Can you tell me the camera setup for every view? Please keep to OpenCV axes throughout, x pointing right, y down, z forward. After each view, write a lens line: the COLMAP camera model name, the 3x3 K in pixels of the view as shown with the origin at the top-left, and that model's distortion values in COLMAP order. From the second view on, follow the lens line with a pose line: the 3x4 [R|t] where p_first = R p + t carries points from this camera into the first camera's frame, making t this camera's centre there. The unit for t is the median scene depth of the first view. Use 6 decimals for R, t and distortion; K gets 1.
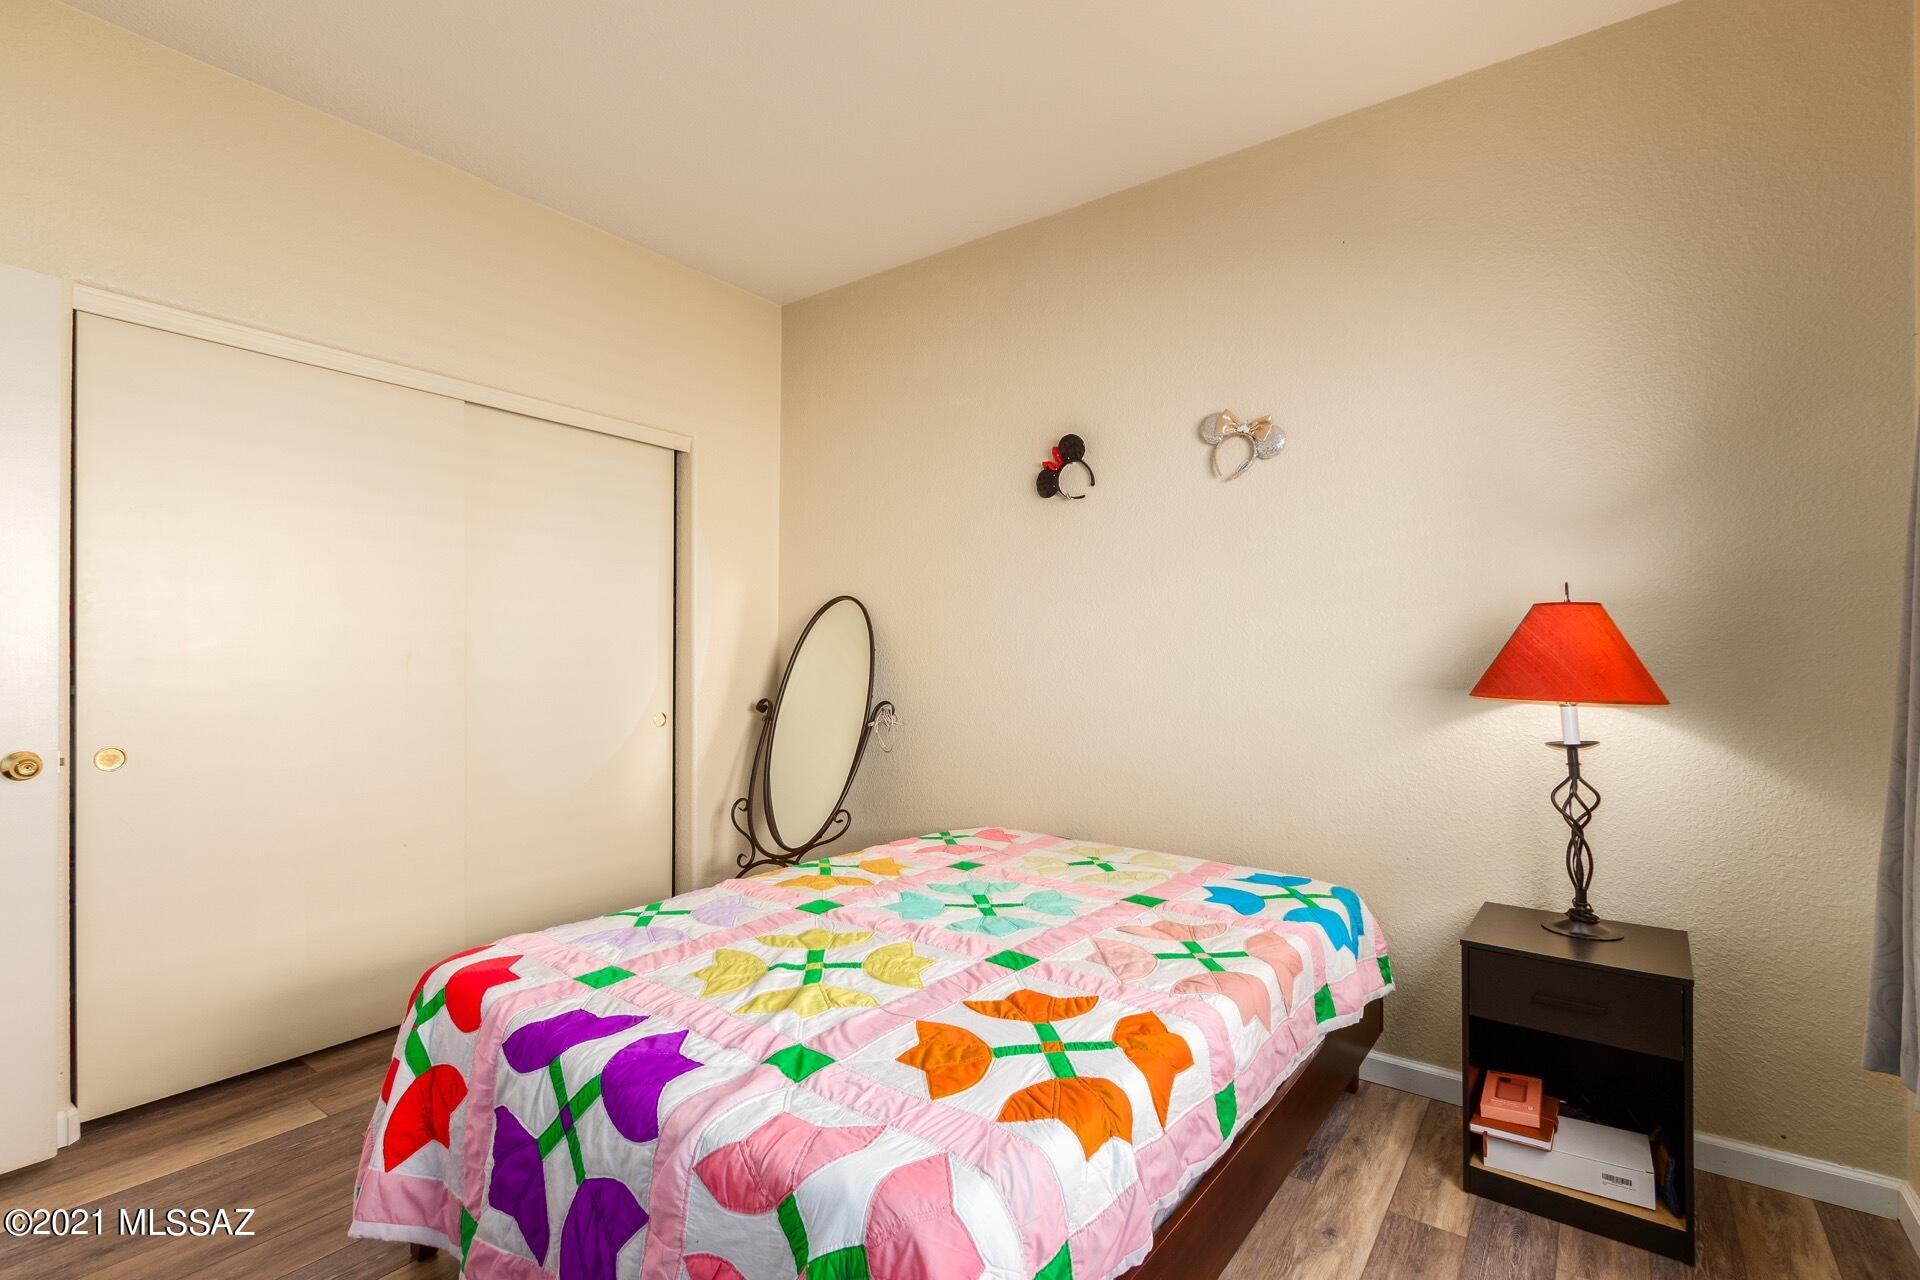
lens RADIAL K [[901.3, 0, 959.4], [0, 901.3, 647.5], [0, 0, 1]] dist [0.023534, -0.000142]
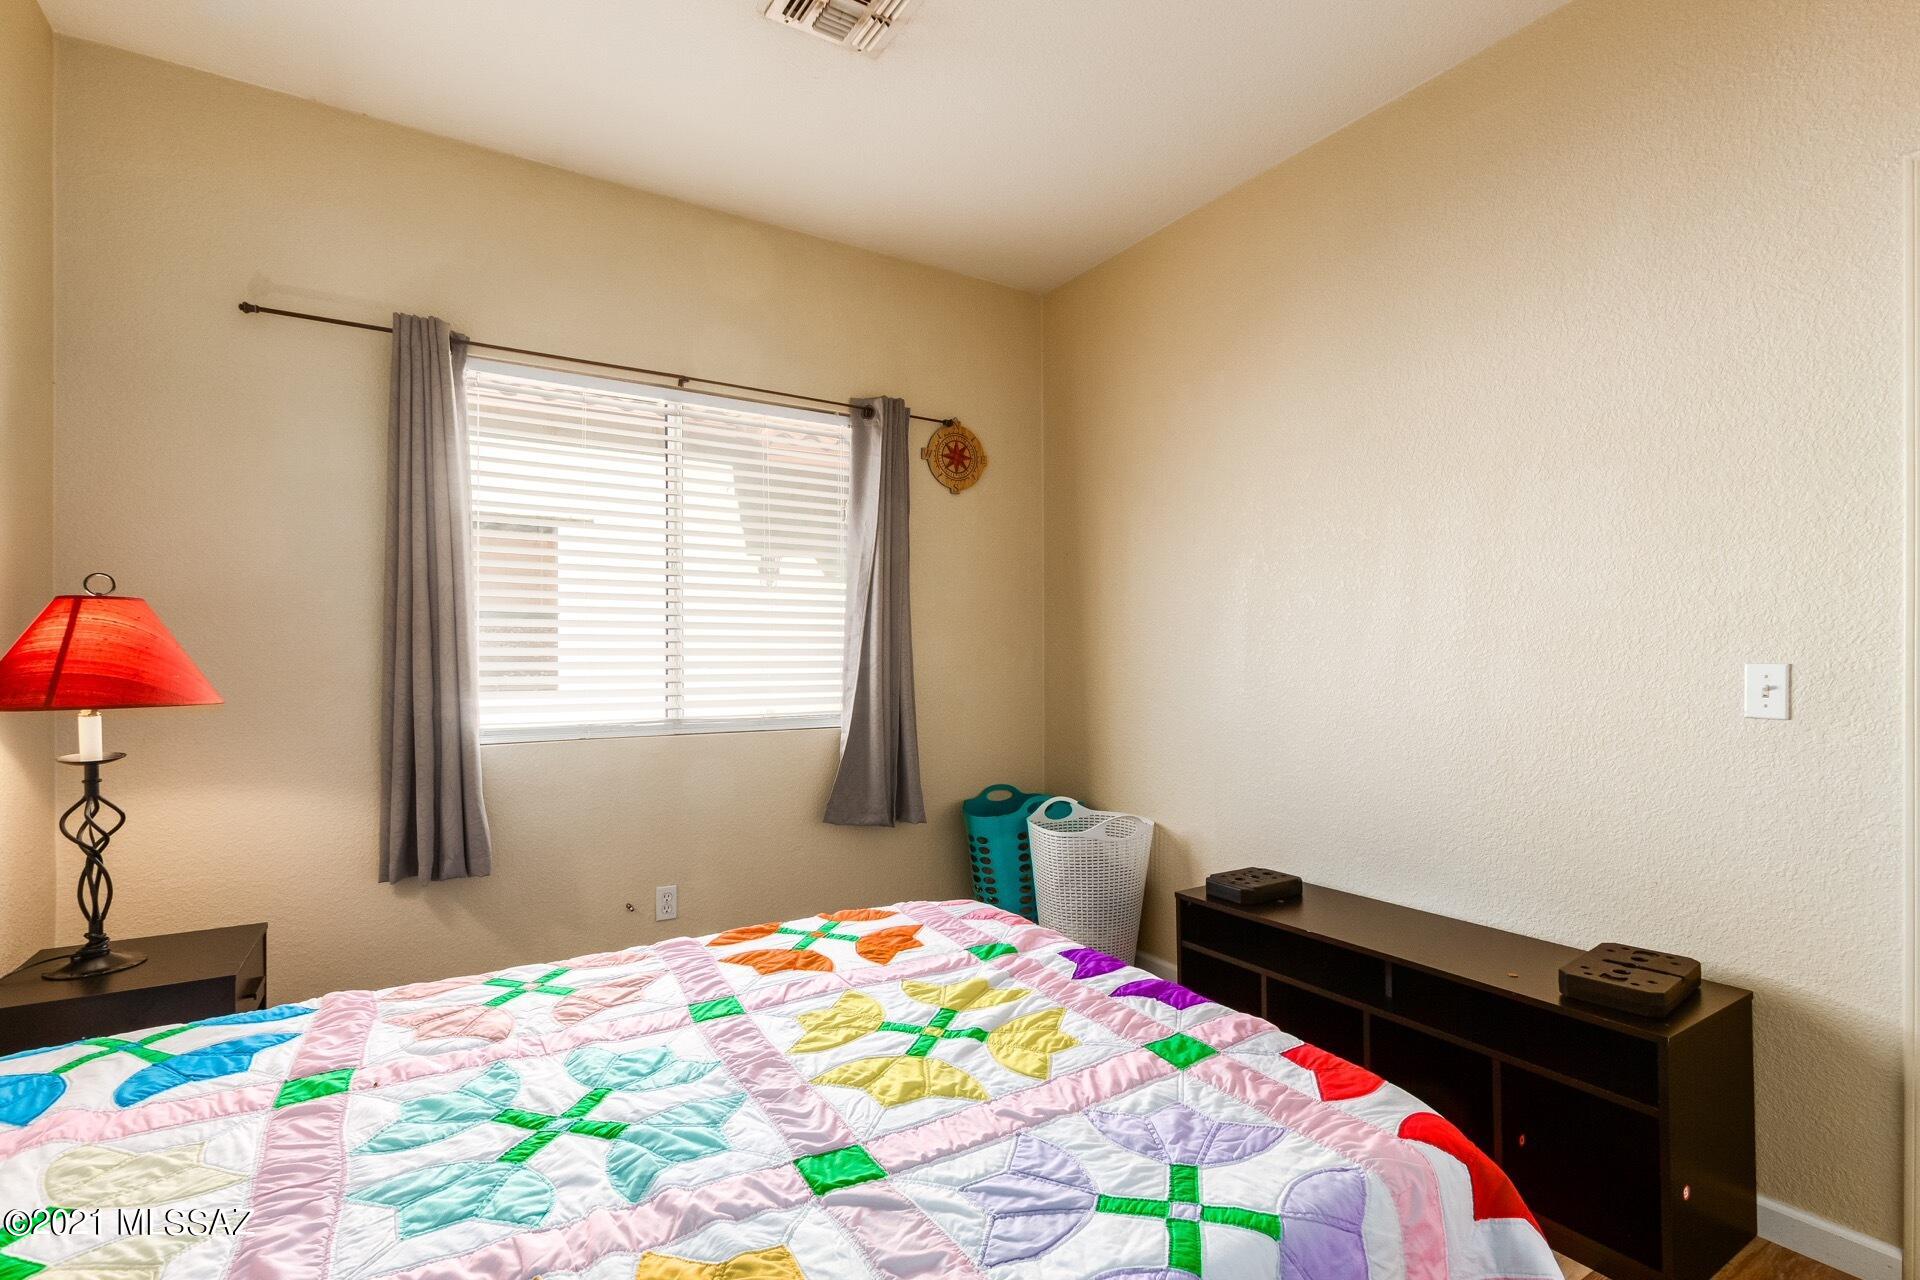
lens RADIAL K [[886.1, 0, 963.3], [0, 886.1, 653.8], [0, 0, 1]] dist [0.001826, -0.000551]
pose [[-0.932704, 0.001247, 0.360640, -0.406780], [-0.000037, 0.999994, -0.003553, 0.008104], [-0.360642, -0.003327, -0.932698, 1.481024]]
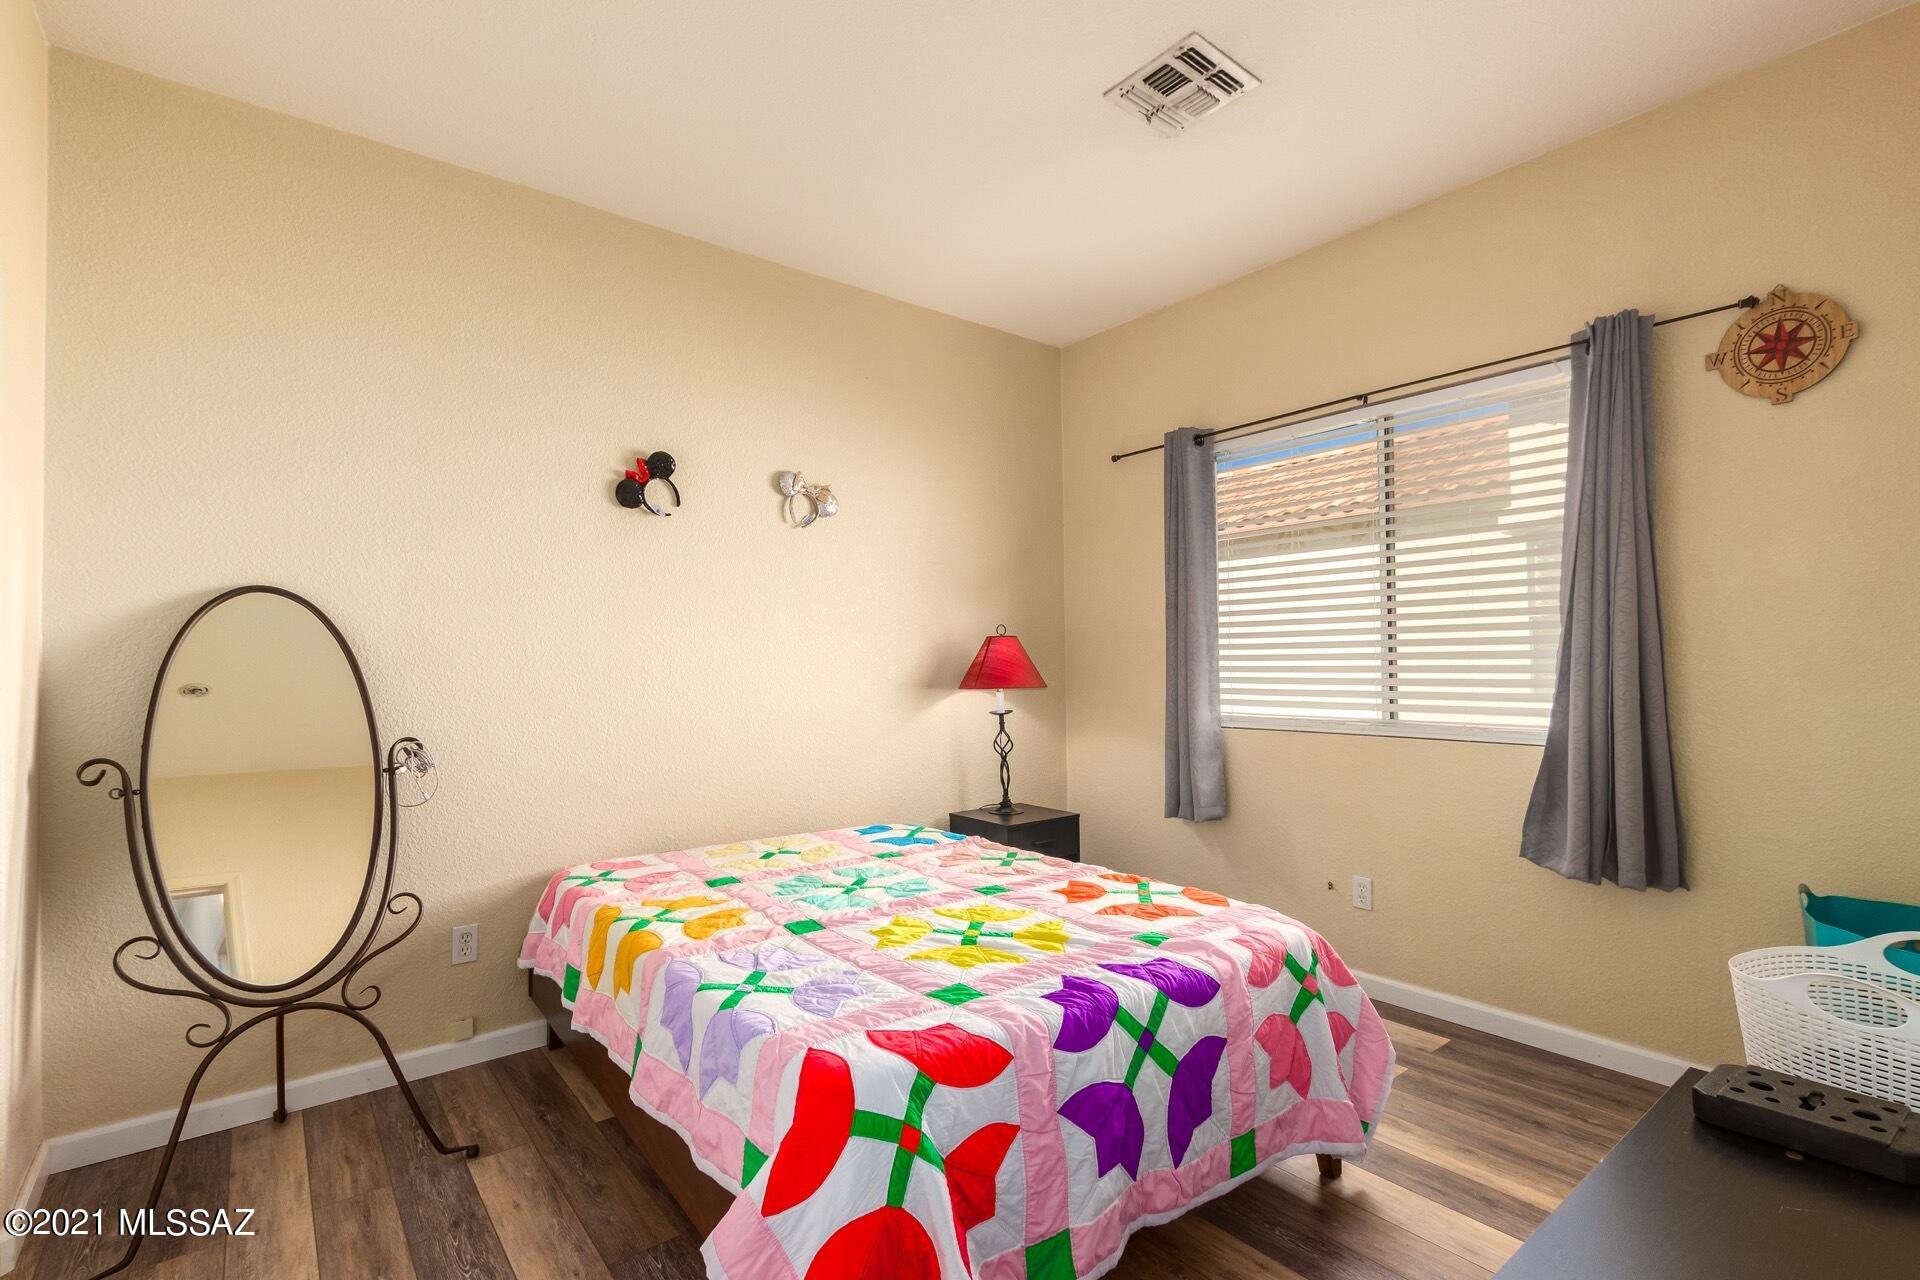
lens RADIAL K [[886.1, 0, 963.3], [0, 886.1, 653.8], [0, 0, 1]] dist [0.001826, -0.000551]
pose [[0.257396, 0.006235, 0.966286, -1.075141], [0.008952, 0.999921, -0.008837, 0.002277], [-0.966265, 0.010925, 0.257319, 0.607868]]
